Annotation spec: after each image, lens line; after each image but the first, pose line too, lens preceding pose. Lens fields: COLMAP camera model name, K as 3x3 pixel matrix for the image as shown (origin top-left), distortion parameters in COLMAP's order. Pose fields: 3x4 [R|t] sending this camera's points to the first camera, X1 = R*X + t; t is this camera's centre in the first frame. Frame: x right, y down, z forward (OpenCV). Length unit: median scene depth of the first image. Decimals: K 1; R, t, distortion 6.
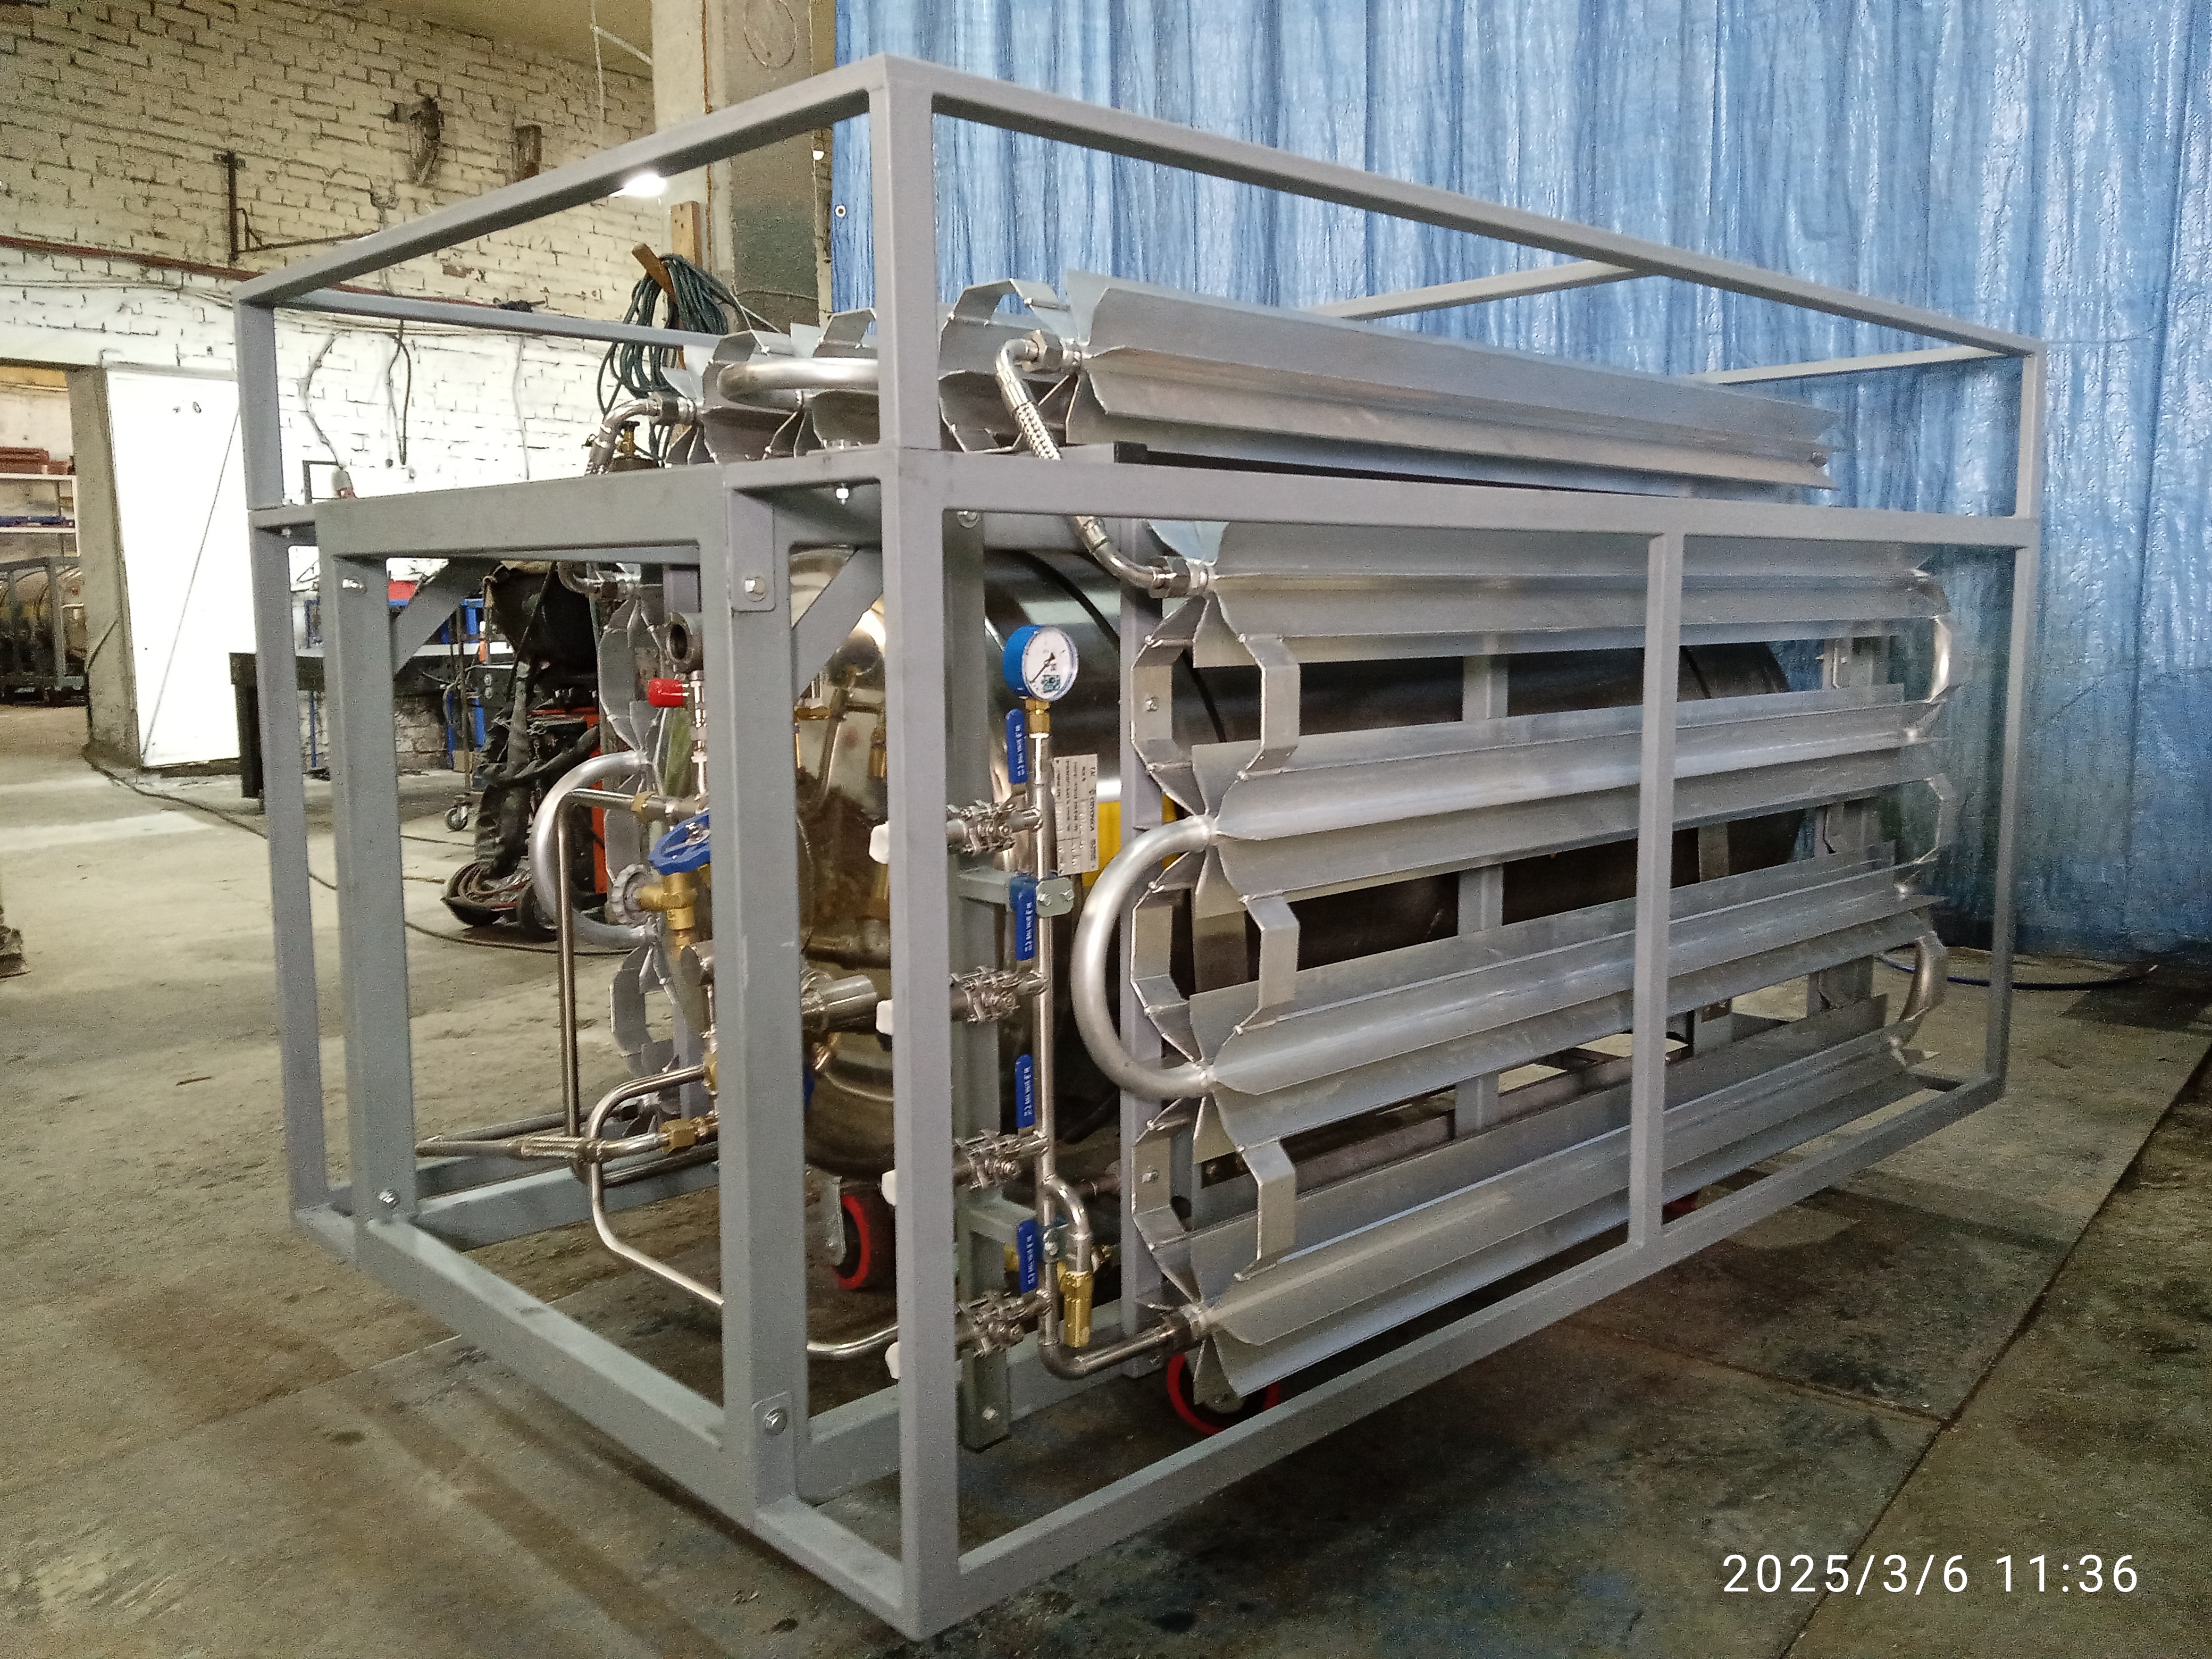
lens RADIAL K [[1808.9, 0, 1089.4], [0, 1808.9, 827.5], [0, 0, 1]] dist [0.011993, -0.000619]
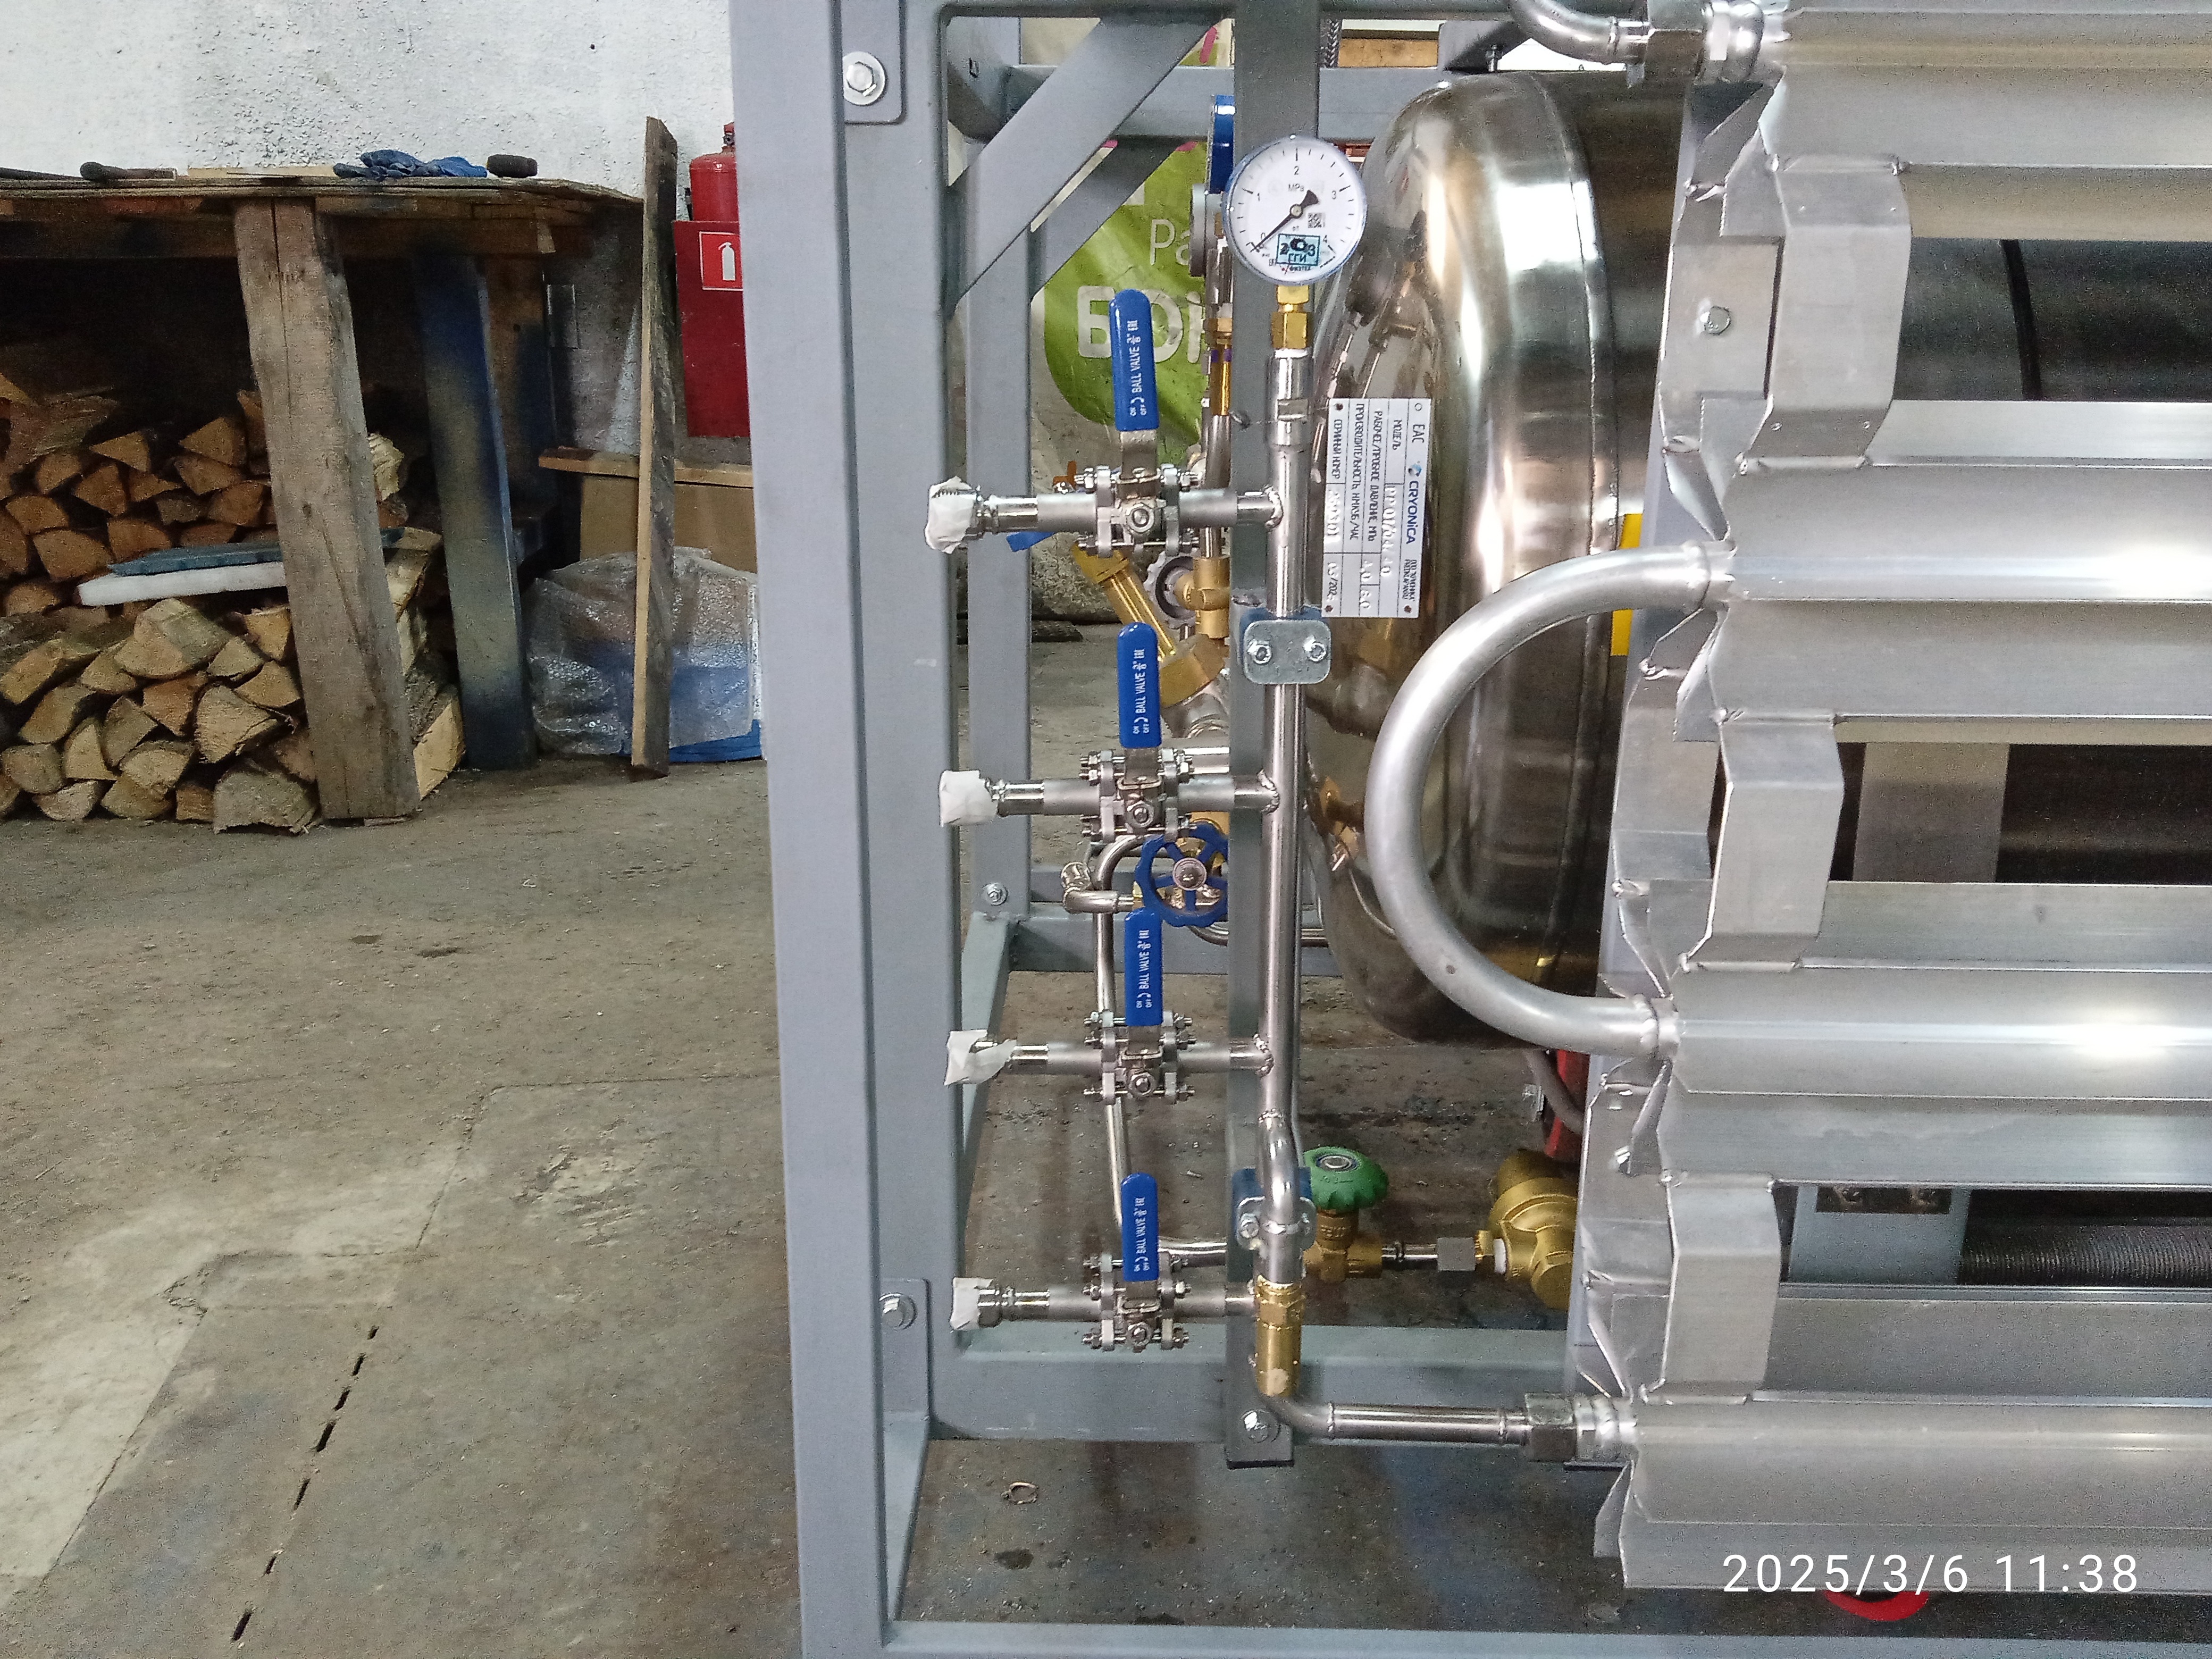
lens RADIAL K [[1791.4, 0, 1106.0], [0, 1791.4, 829.5], [0, 0, 1]] dist [0.105831, 0.000081]
pose [[0.739784, 0.216511, -0.637057, 0.293796], [-0.116262, 0.973704, 0.195915, -0.010665], [0.662723, -0.070870, 0.745503, 0.511603]]
